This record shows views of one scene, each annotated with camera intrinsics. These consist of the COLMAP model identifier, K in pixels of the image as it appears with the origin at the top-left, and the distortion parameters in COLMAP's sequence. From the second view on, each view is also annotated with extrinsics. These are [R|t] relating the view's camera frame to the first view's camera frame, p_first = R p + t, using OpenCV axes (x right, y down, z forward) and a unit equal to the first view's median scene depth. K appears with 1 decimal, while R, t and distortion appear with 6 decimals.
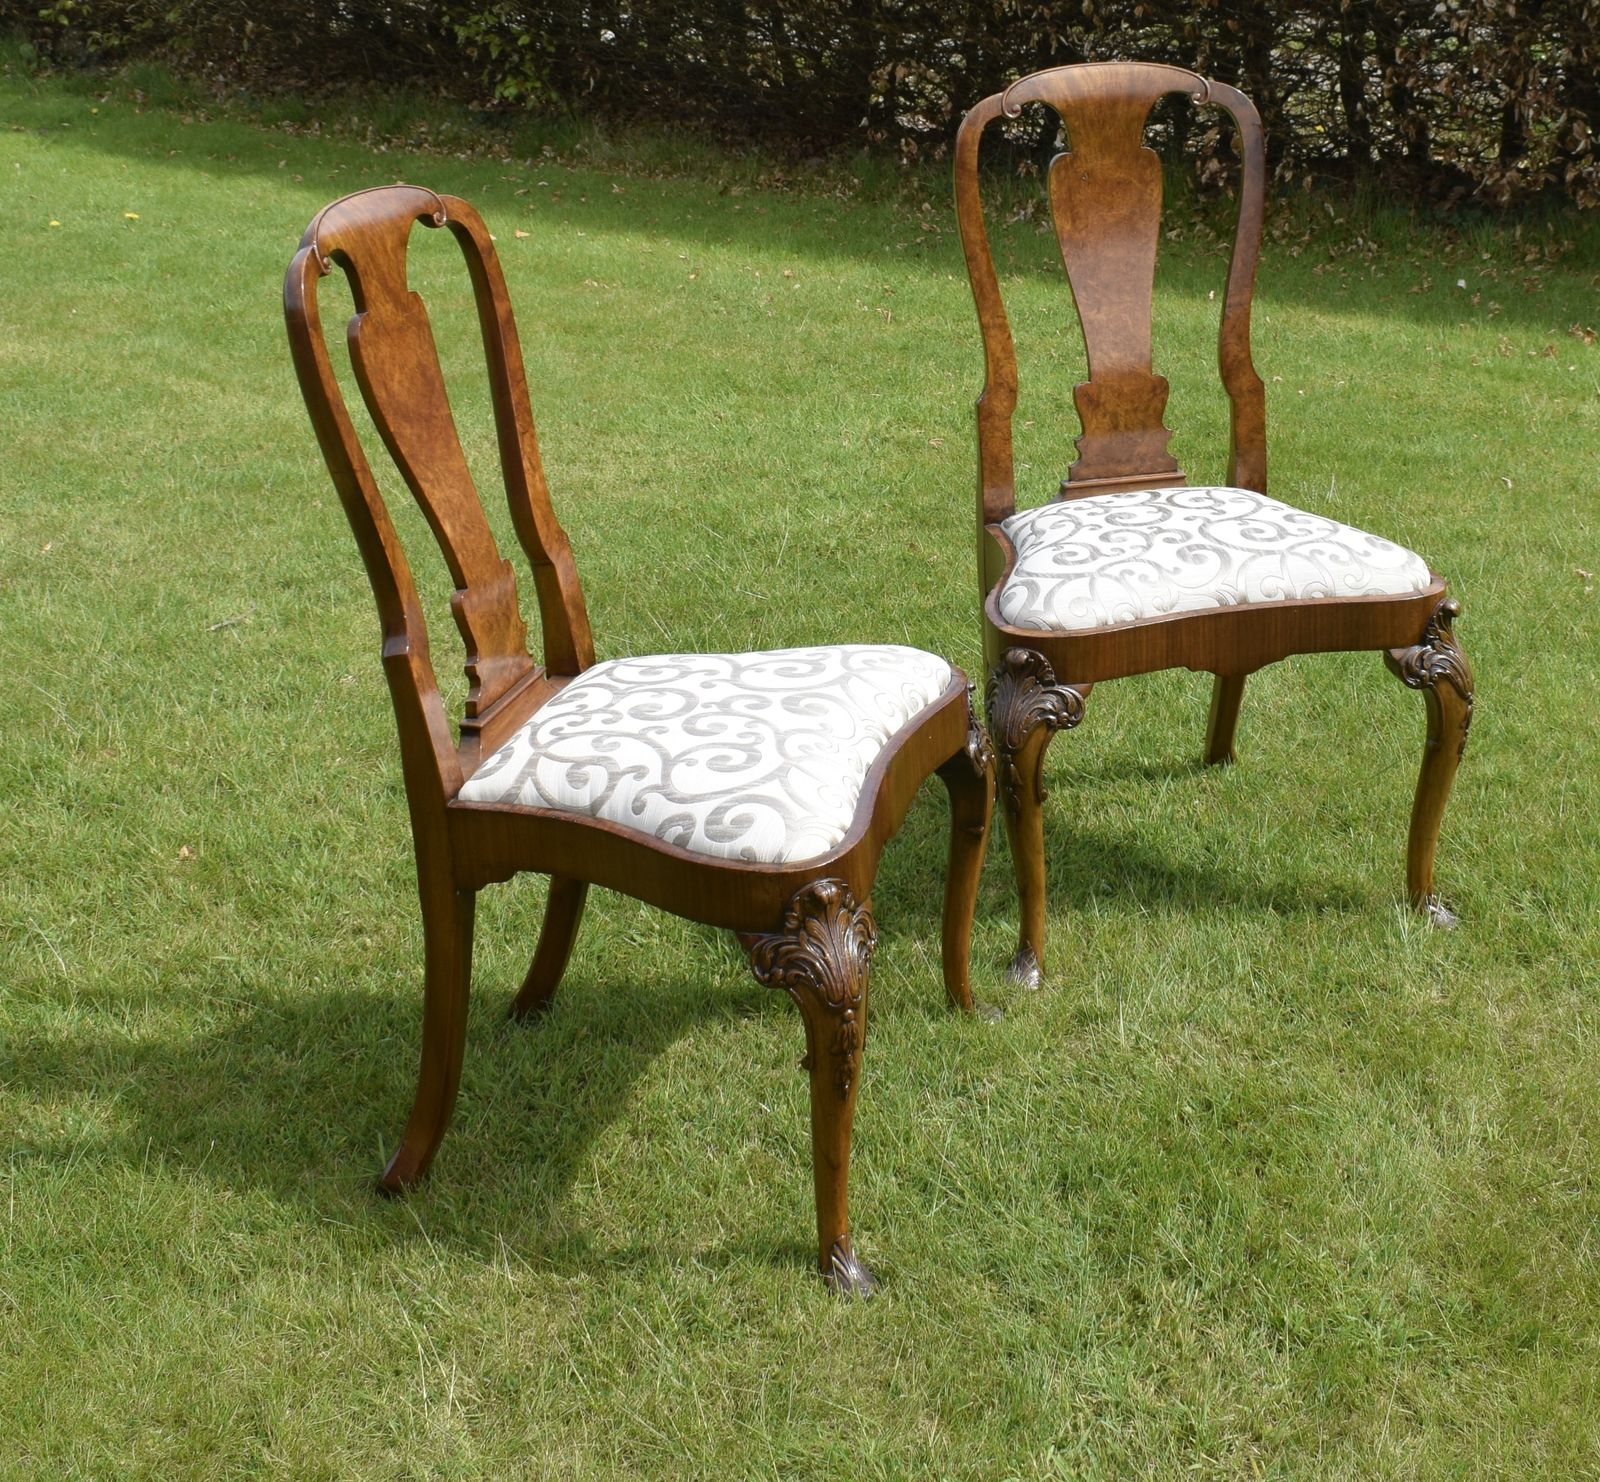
lens RADIAL K [[2474.9, 0, 936.7], [0, 2474.9, 476.0], [0, 0, 1]] dist [-0.002809, -0.080529]
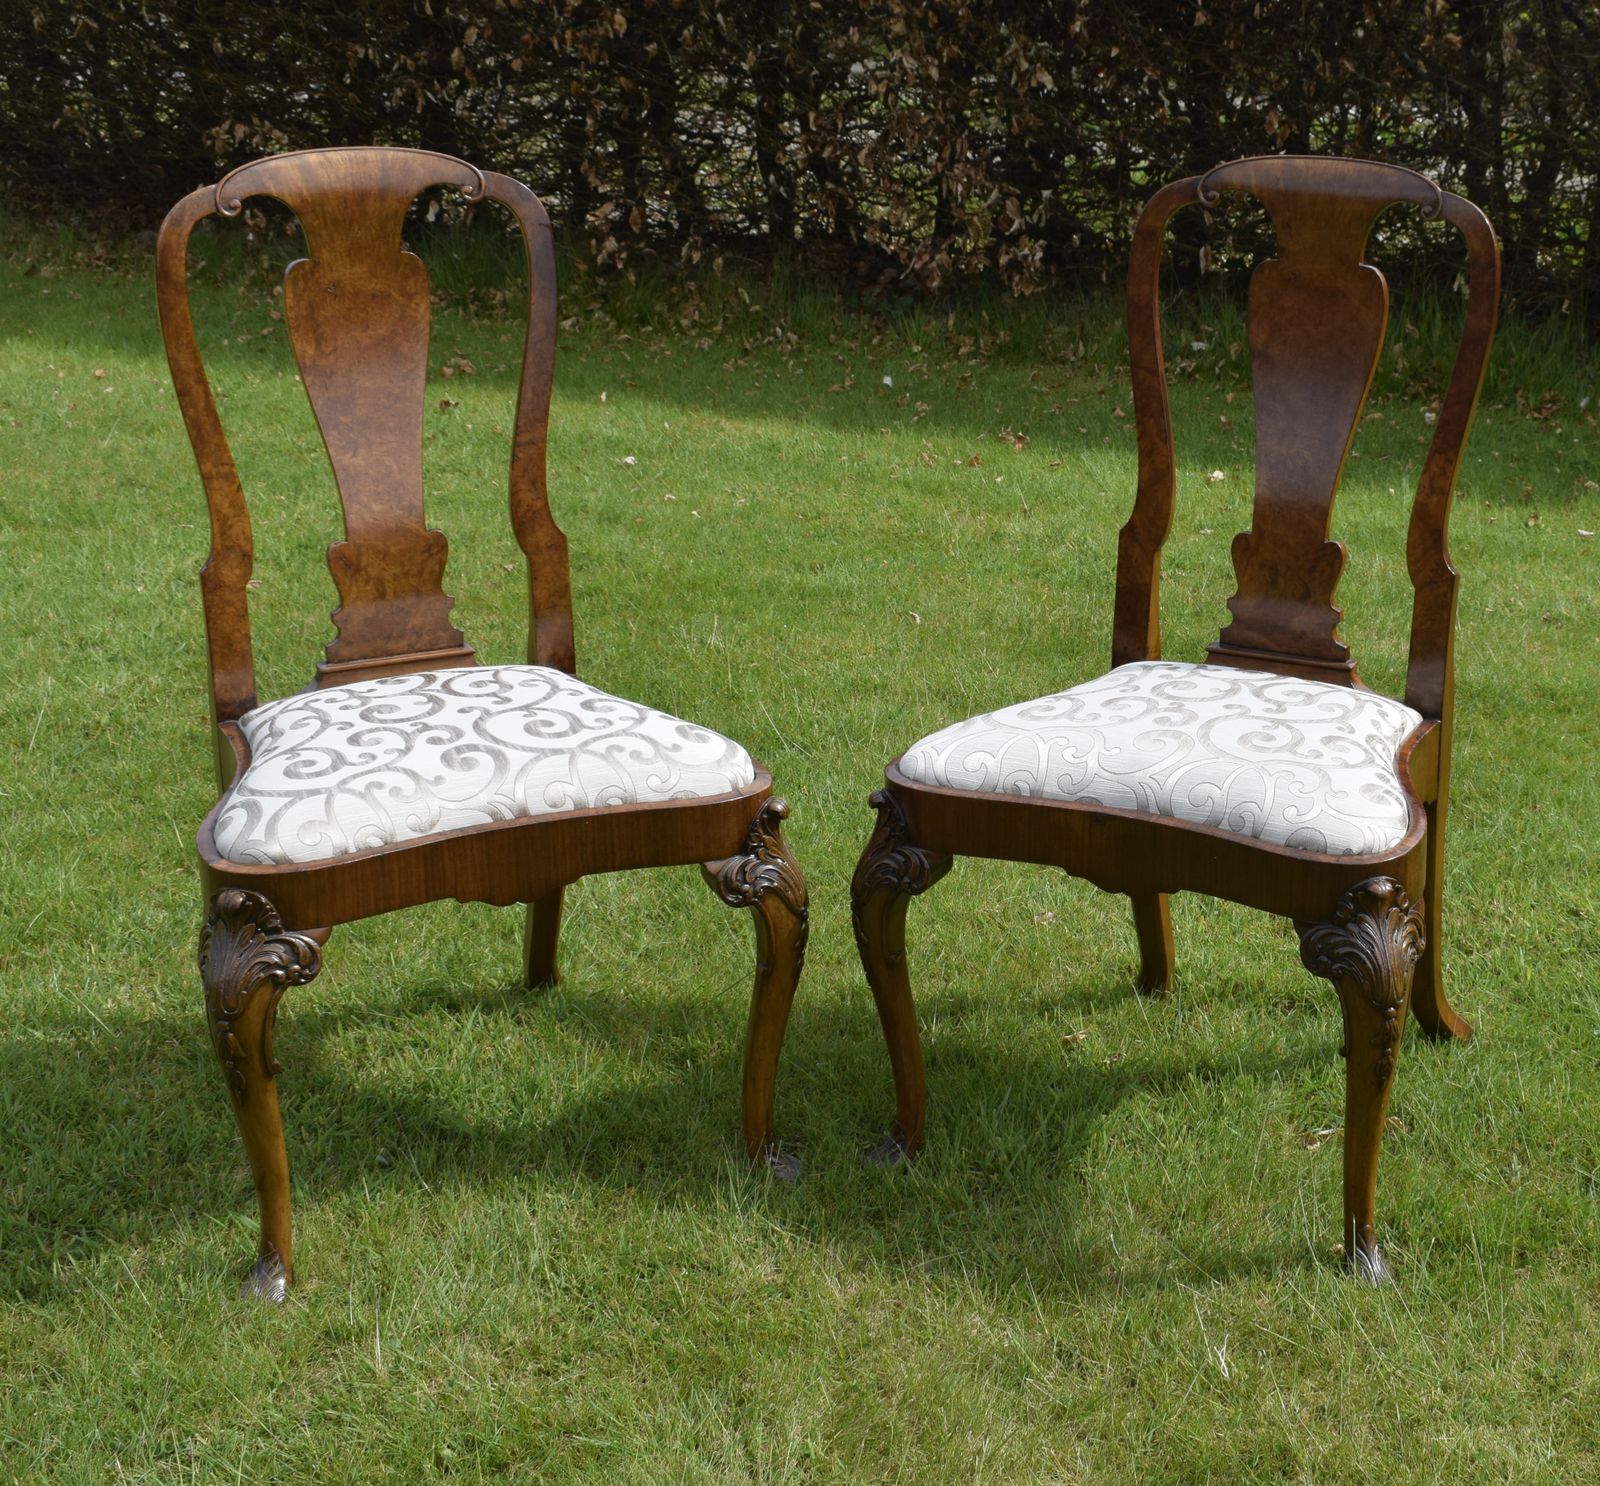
lens RADIAL K [[2692.9, 0, 1071.9], [0, 2692.9, 687.7], [0, 0, 1]] dist [-0.022336, -0.013474]
pose [[0.969527, -0.035751, 0.242362, 0.078672], [0.024526, 0.998489, 0.049175, -0.028172], [-0.243753, -0.041733, 0.968939, 0.084298]]
